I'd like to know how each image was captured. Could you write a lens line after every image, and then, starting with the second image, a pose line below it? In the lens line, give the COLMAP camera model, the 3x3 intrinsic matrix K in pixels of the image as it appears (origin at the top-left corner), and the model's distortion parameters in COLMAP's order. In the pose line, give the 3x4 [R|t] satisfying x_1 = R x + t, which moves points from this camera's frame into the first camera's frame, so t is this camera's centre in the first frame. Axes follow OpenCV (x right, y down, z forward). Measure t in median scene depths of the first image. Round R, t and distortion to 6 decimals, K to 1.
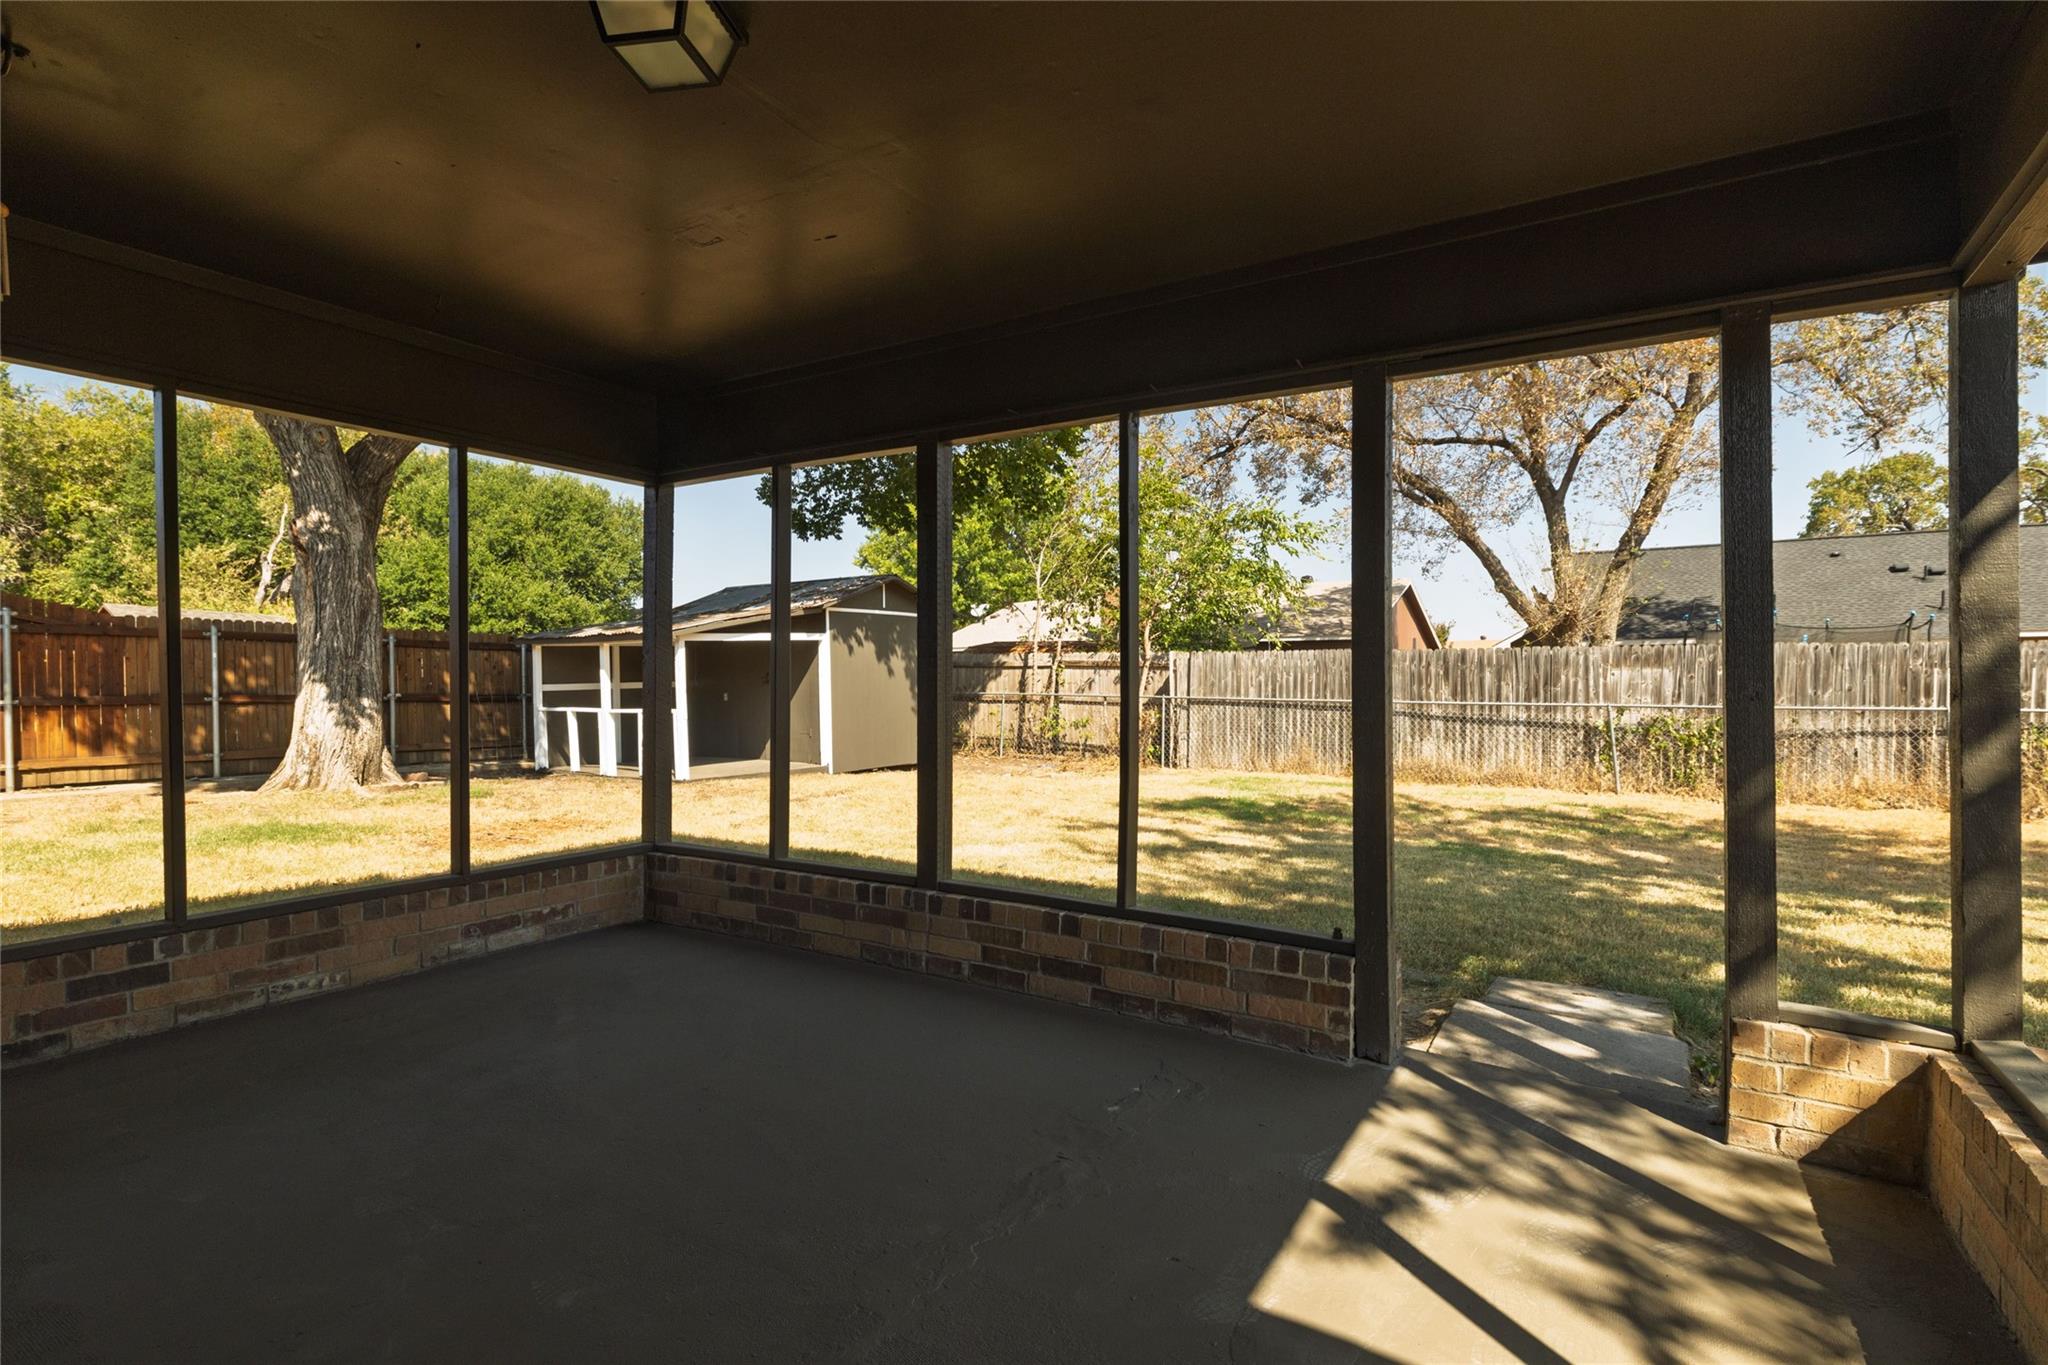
lens RADIAL K [[991.8, 0, 1034.6], [0, 991.8, 689.0], [0, 0, 1]] dist [0.011024, 0.000540]
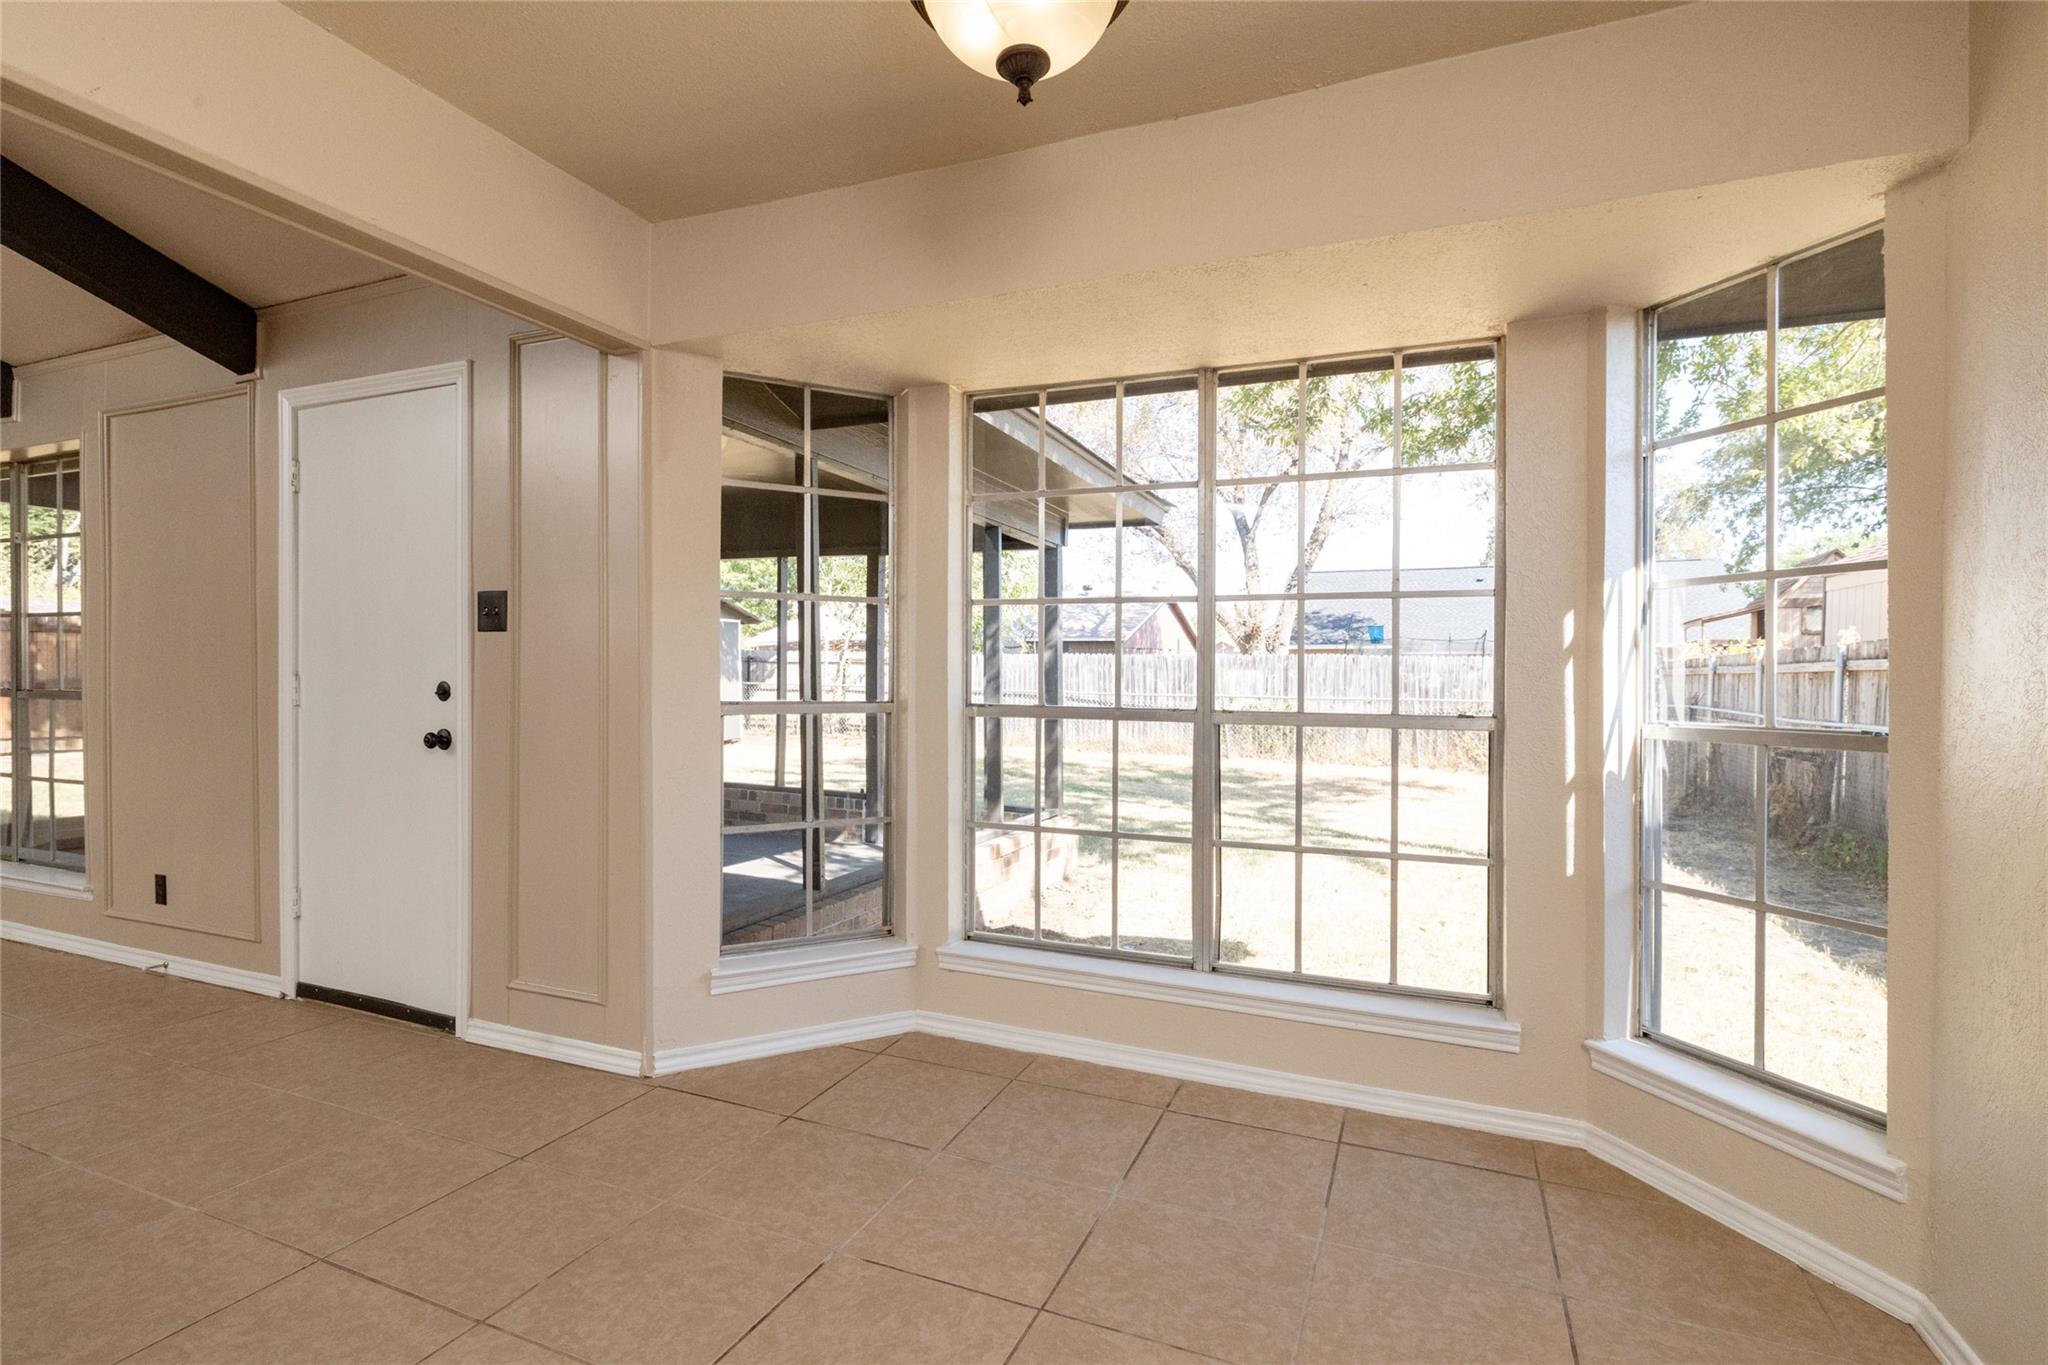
lens RADIAL K [[991.8, 0, 1003.5], [0, 991.8, 682.0], [0, 0, 1]] dist [0.011024, 0.000540]
pose [[0.991255, 0.007445, 0.131754, 0.079192], [-0.007804, 0.999967, 0.002207, -0.003531], [-0.131733, -0.003216, 0.991280, -0.323191]]
